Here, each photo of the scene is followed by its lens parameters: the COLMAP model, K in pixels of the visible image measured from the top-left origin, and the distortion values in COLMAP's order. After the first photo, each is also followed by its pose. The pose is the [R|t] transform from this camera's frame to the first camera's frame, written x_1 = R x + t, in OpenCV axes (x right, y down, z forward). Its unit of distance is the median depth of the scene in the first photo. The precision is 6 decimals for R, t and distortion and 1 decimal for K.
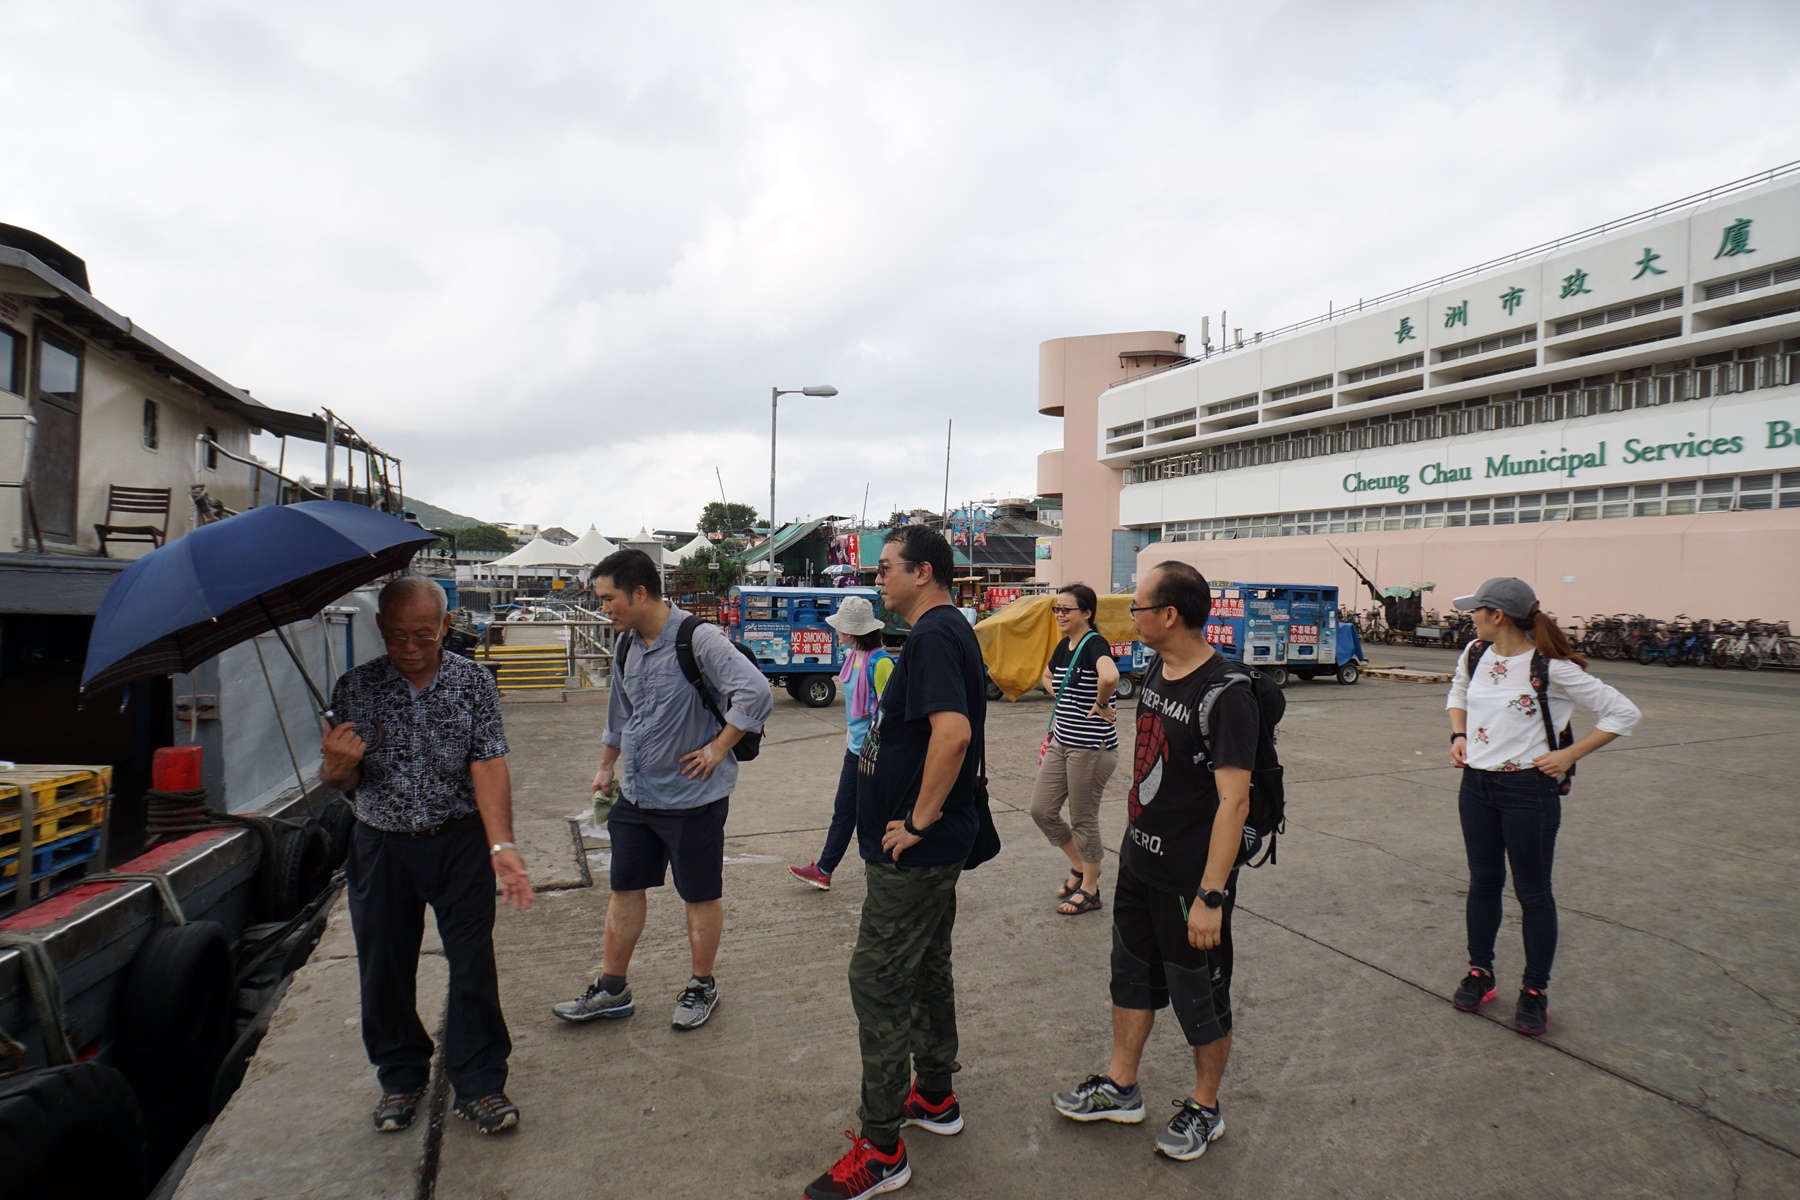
lens RADIAL K [[974.0, 0, 906.0], [0, 974.0, 603.1], [0, 0, 1]] dist [-0.035765, 0.016780]
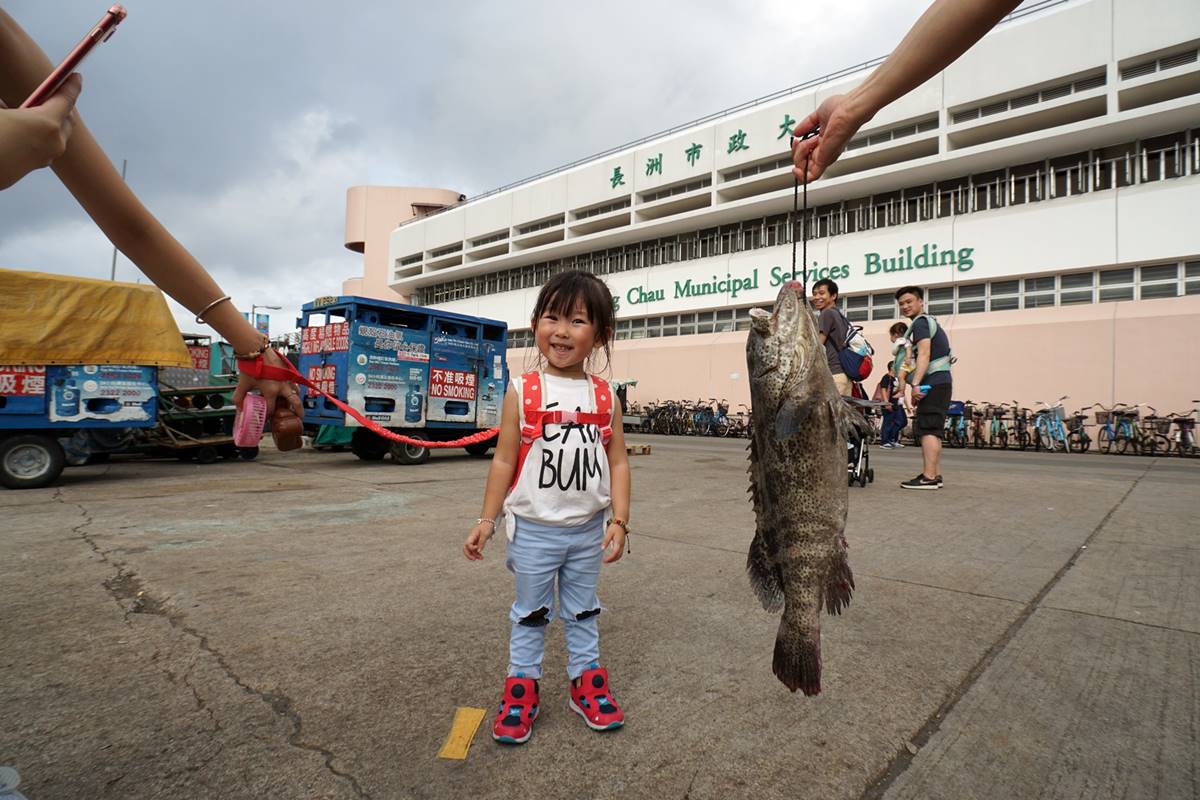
lens RADIAL K [[649.3, 0, 604.0], [0, 649.3, 402.1], [0, 0, 1]] dist [-0.035765, 0.016780]
pose [[0.904553, 0.017415, 0.426005, 0.175106], [-0.004291, 0.999487, -0.031747, 0.033182], [-0.426339, 0.026889, 0.904164, 0.302570]]
